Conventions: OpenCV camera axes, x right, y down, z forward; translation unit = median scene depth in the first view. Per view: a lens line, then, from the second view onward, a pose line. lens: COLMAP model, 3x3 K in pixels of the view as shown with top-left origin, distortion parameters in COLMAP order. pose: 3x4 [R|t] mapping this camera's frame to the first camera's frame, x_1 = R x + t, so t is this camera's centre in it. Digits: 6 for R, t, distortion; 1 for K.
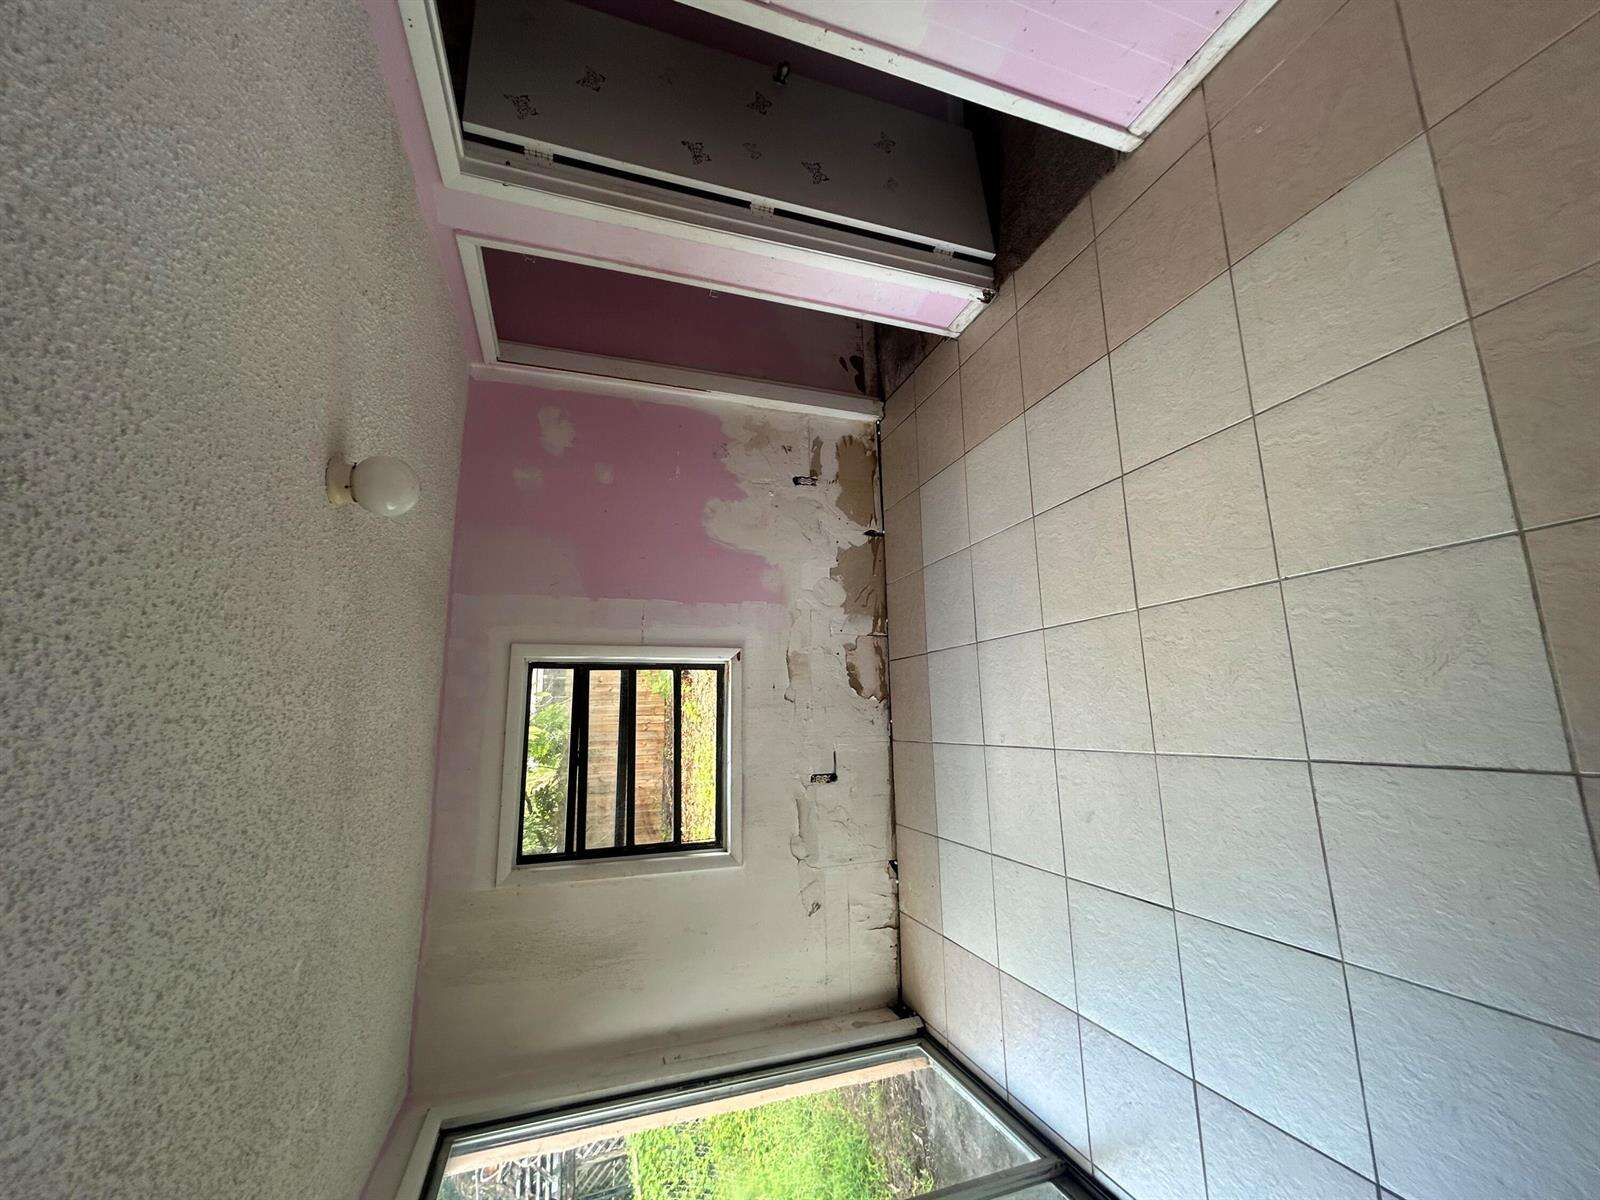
lens RADIAL K [[646.6, 0, 803.5], [0, 646.6, 601.5], [0, 0, 1]] dist [0.000185, -0.000012]
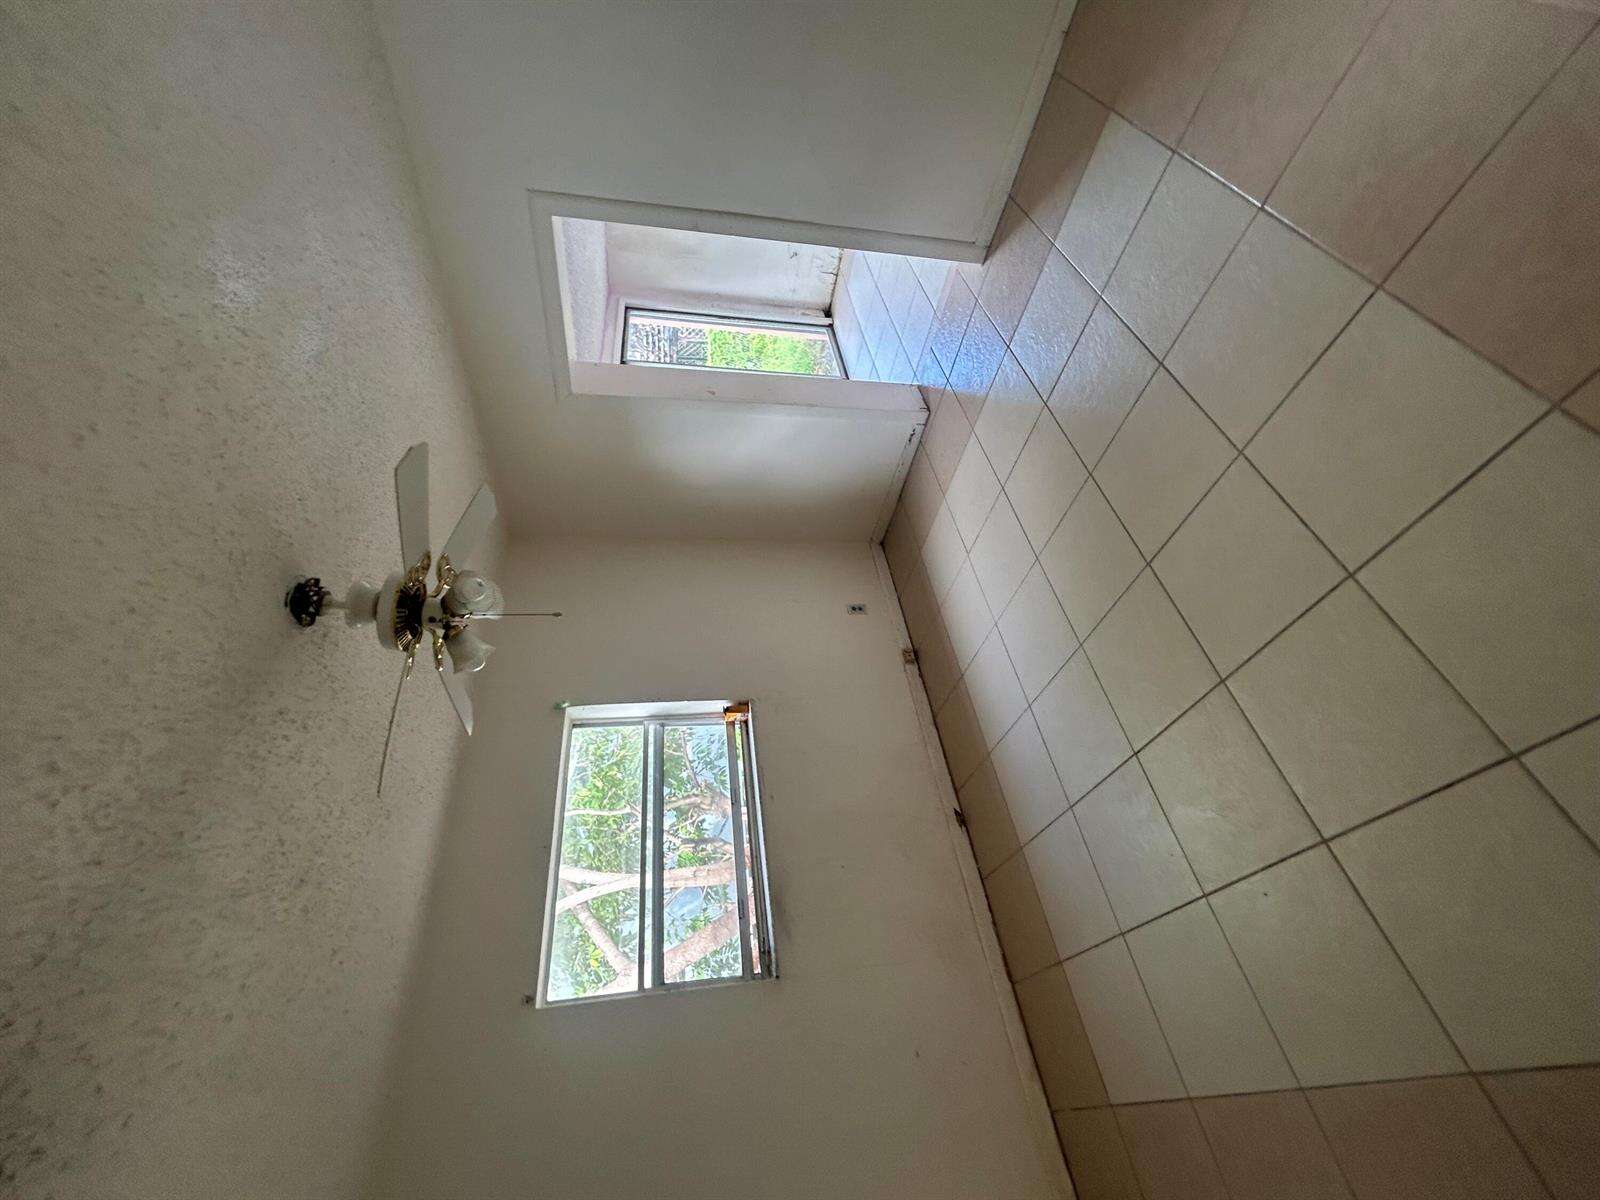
lens RADIAL K [[646.6, 0, 799.1], [0, 646.6, 602.0], [0, 0, 1]] dist [0.000185, -0.000012]
pose [[0.961798, 0.273706, 0.005492, 0.314160], [-0.143640, 0.487467, 0.861245, -0.700593], [0.233050, -0.829133, 0.508160, -0.850751]]
